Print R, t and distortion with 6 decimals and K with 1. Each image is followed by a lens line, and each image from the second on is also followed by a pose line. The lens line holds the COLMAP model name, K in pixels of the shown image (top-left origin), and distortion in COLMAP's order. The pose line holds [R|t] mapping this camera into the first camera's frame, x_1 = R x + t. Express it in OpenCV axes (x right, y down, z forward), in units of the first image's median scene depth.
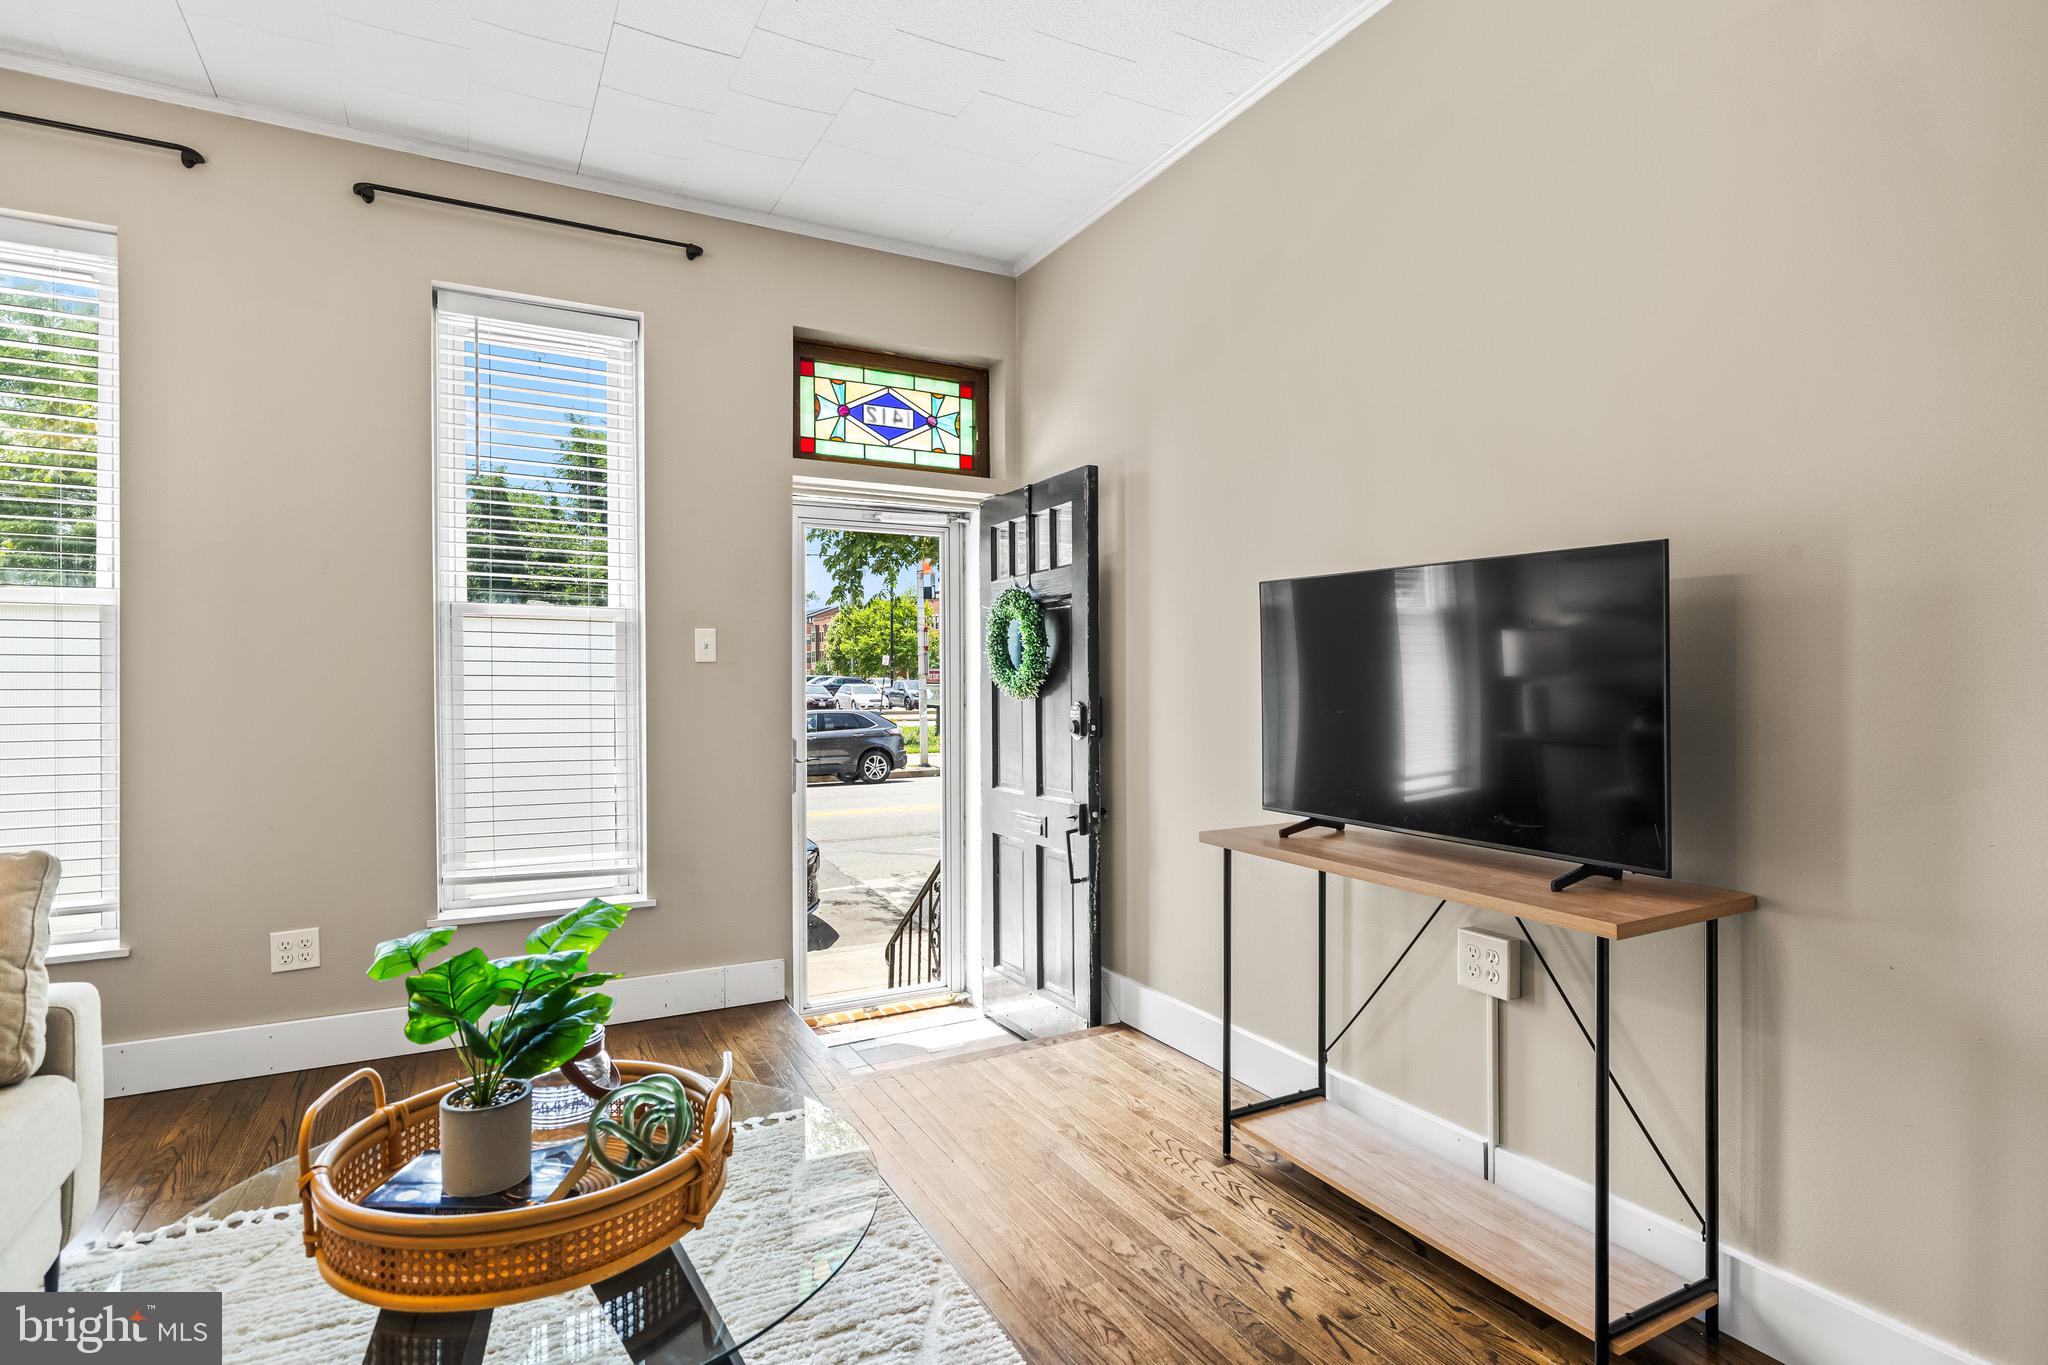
lens RADIAL K [[1055.7, 0, 1026.4], [0, 1055.7, 670.1], [0, 0, 1]] dist [0.001099, 0.000573]
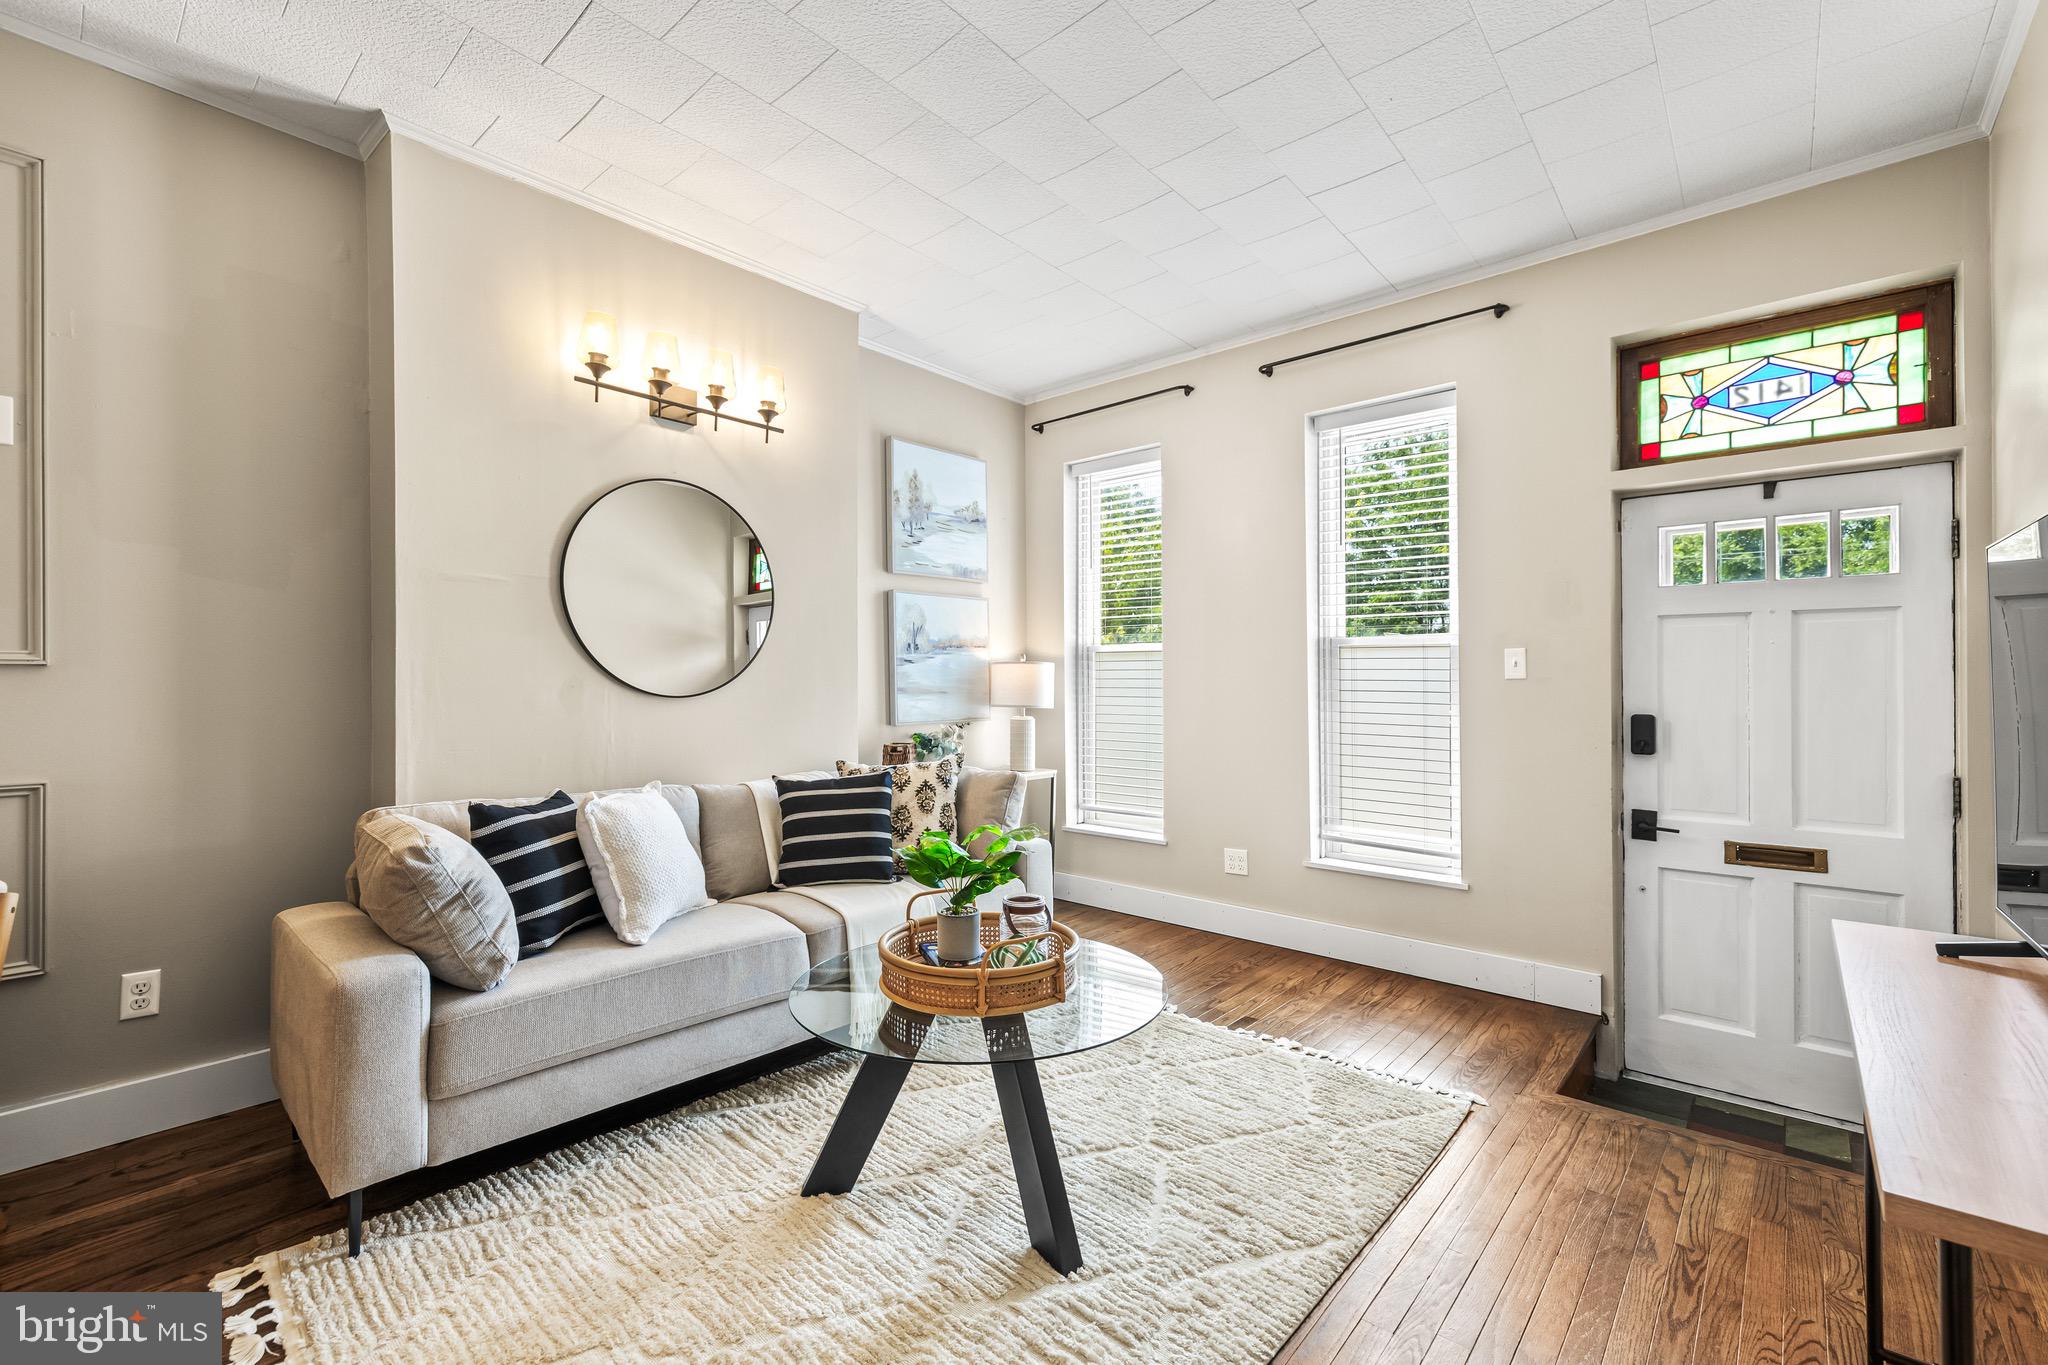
lens RADIAL K [[865.0, 0, 1020.9], [0, 865.0, 690.6], [0, 0, 1]] dist [0.002072, 0.000197]
pose [[0.345193, 0.004527, -0.938521, 0.329251], [0.002309, 0.999981, 0.005673, -0.001749], [0.938529, -0.004125, 0.345176, 0.189131]]
